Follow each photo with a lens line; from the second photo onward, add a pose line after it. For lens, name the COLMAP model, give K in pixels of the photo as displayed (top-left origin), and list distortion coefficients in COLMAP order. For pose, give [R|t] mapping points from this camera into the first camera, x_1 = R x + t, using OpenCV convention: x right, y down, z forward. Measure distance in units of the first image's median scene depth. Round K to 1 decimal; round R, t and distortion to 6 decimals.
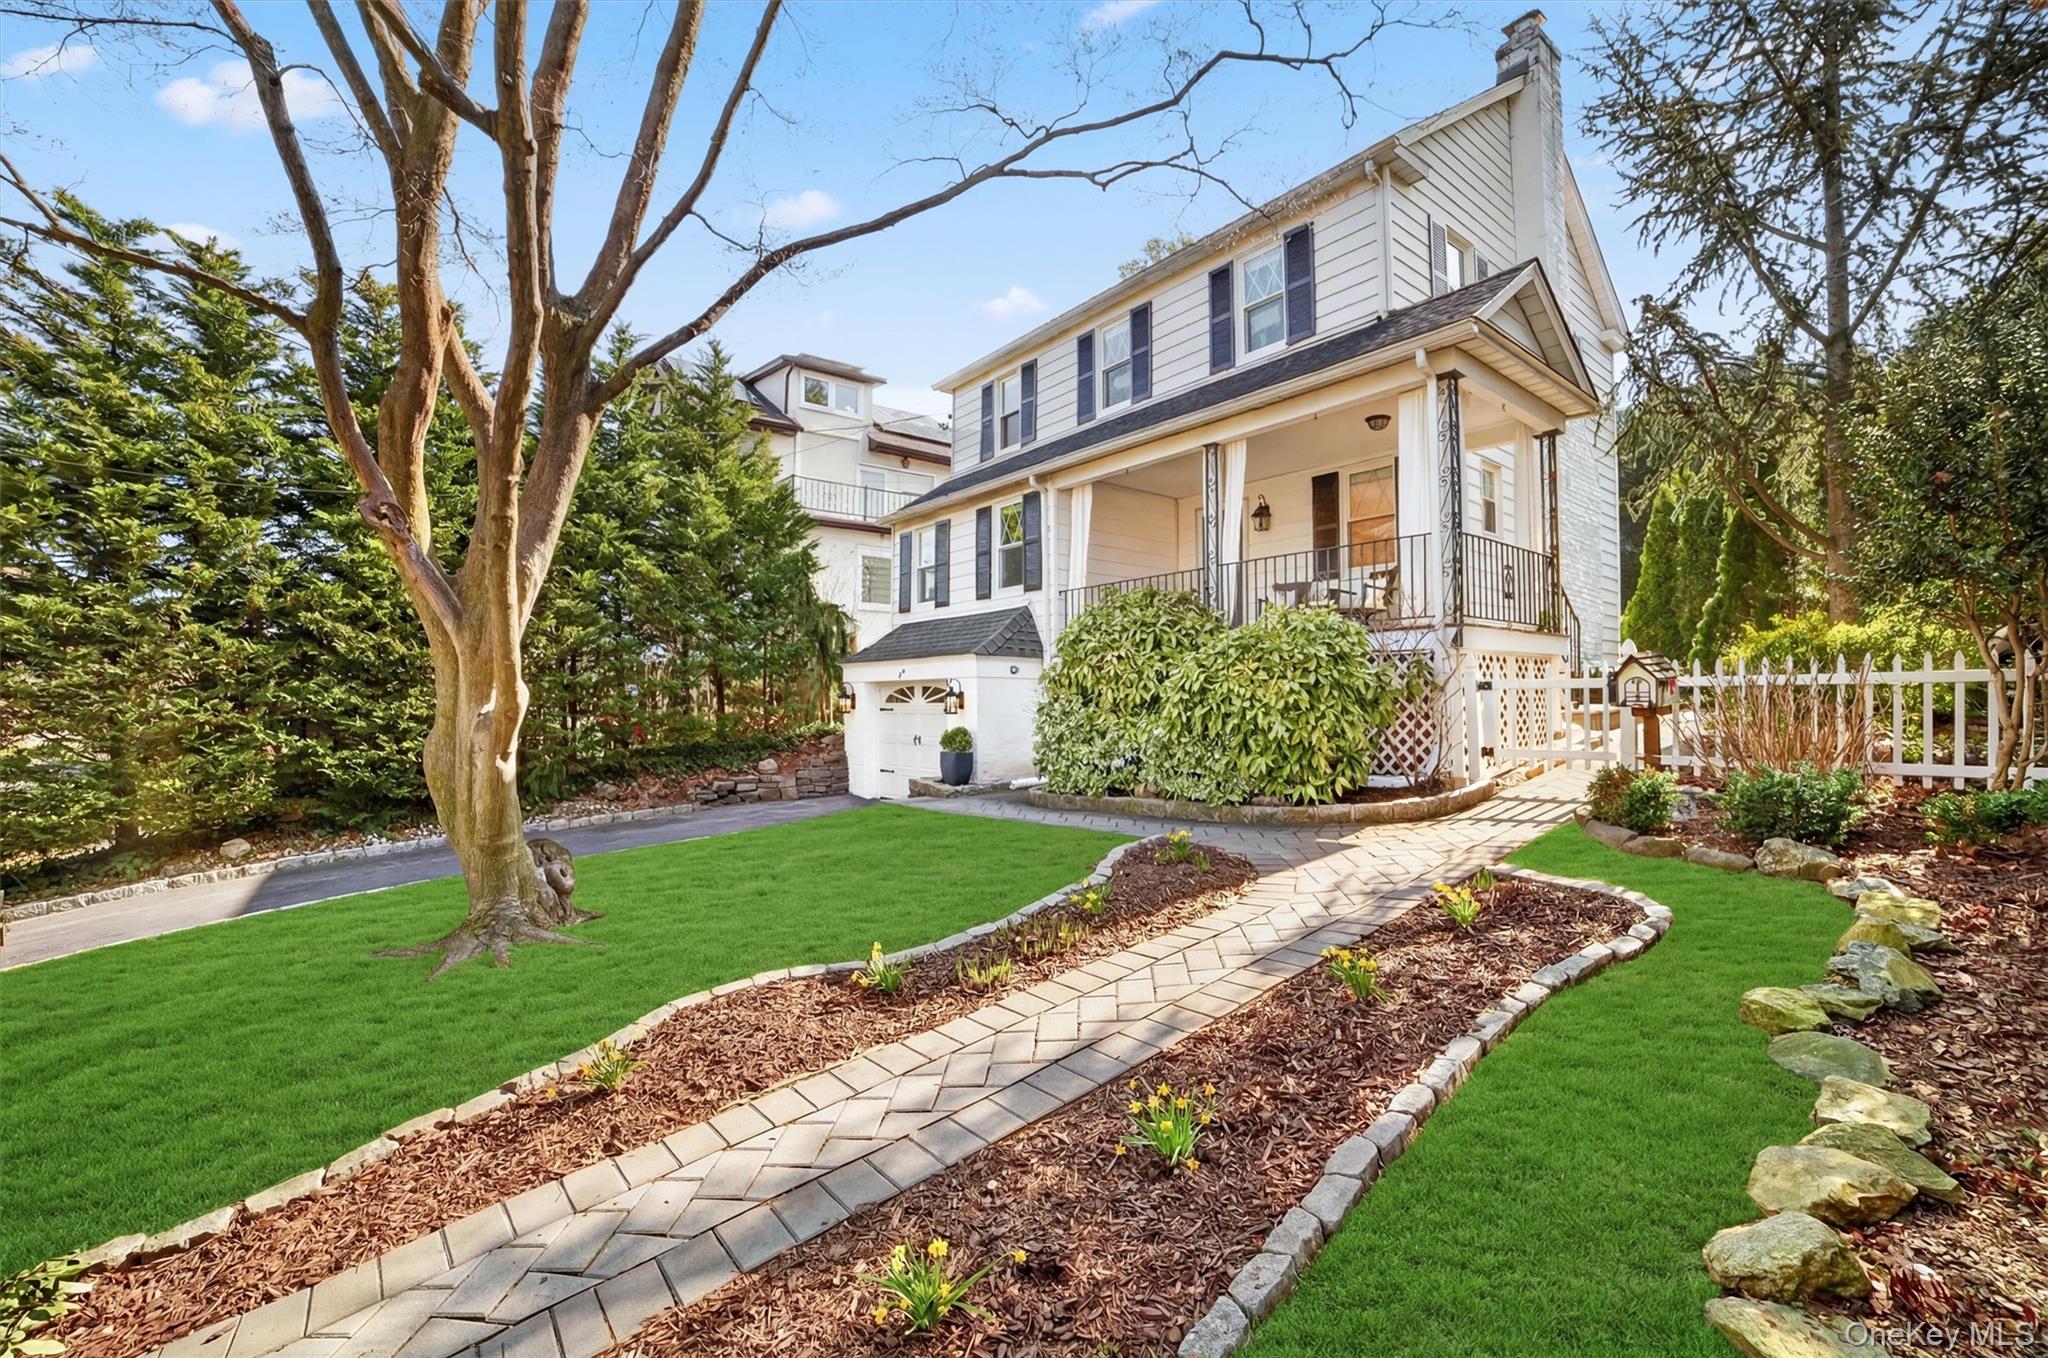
lens RADIAL K [[880.8, 0, 1024.0], [0, 880.8, 679.0], [0, 0, 1]] dist [-0.028316, 0.000341]
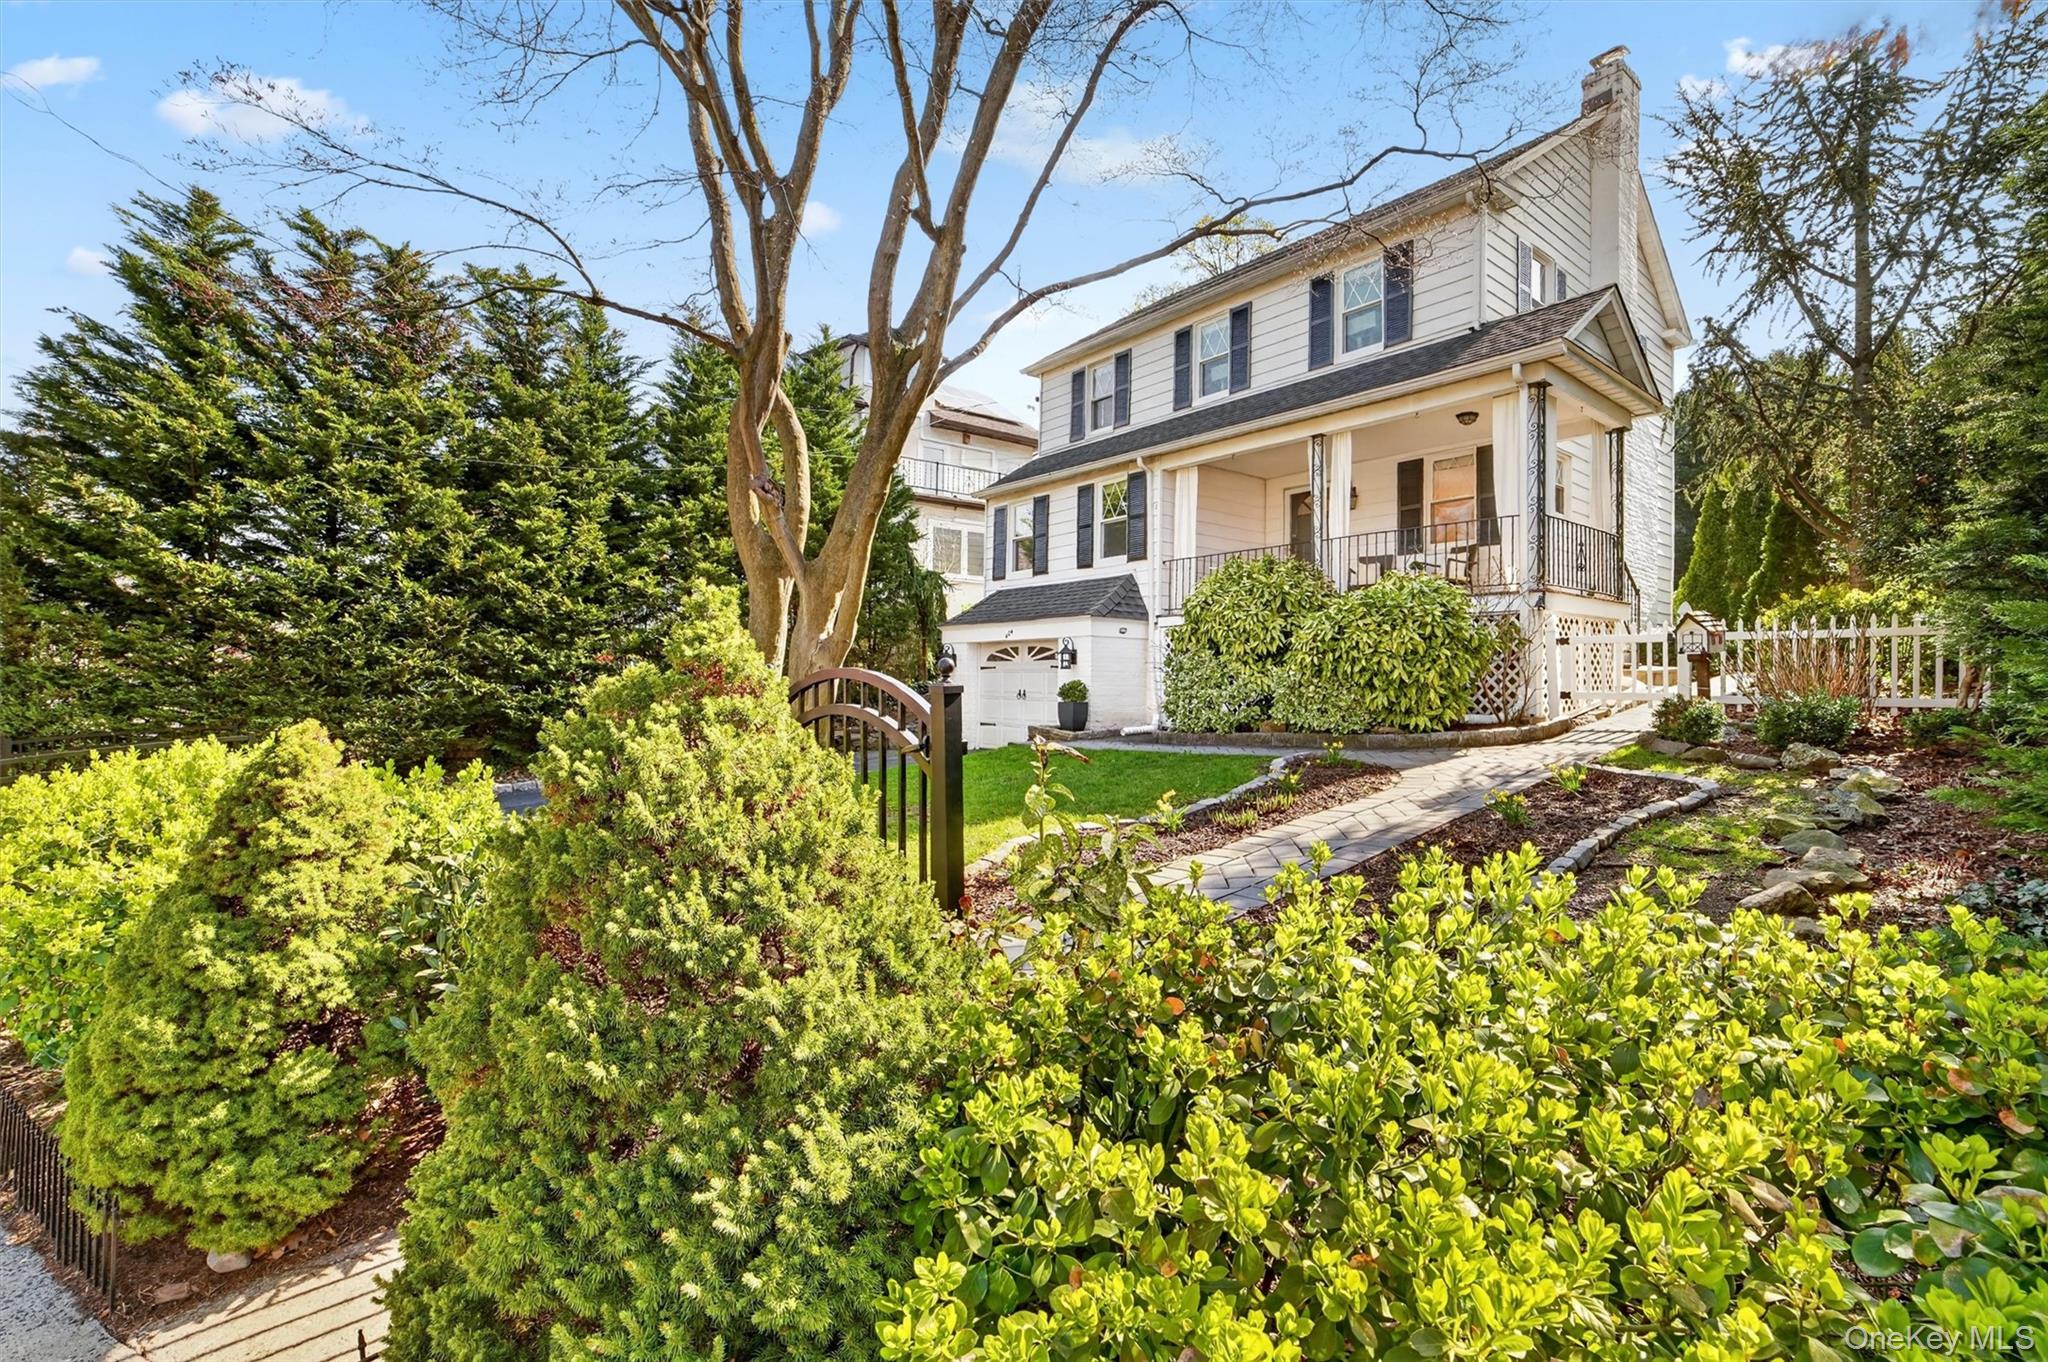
lens RADIAL K [[889.4, 0, 1003.9], [0, 889.4, 676.3], [0, 0, 1]] dist [-0.023943, -0.008910]
pose [[0.999083, 0.016316, -0.039581, -0.143081], [-0.015304, 0.999552, 0.025740, 0.026110], [0.039983, -0.025111, 0.998885, -0.182008]]
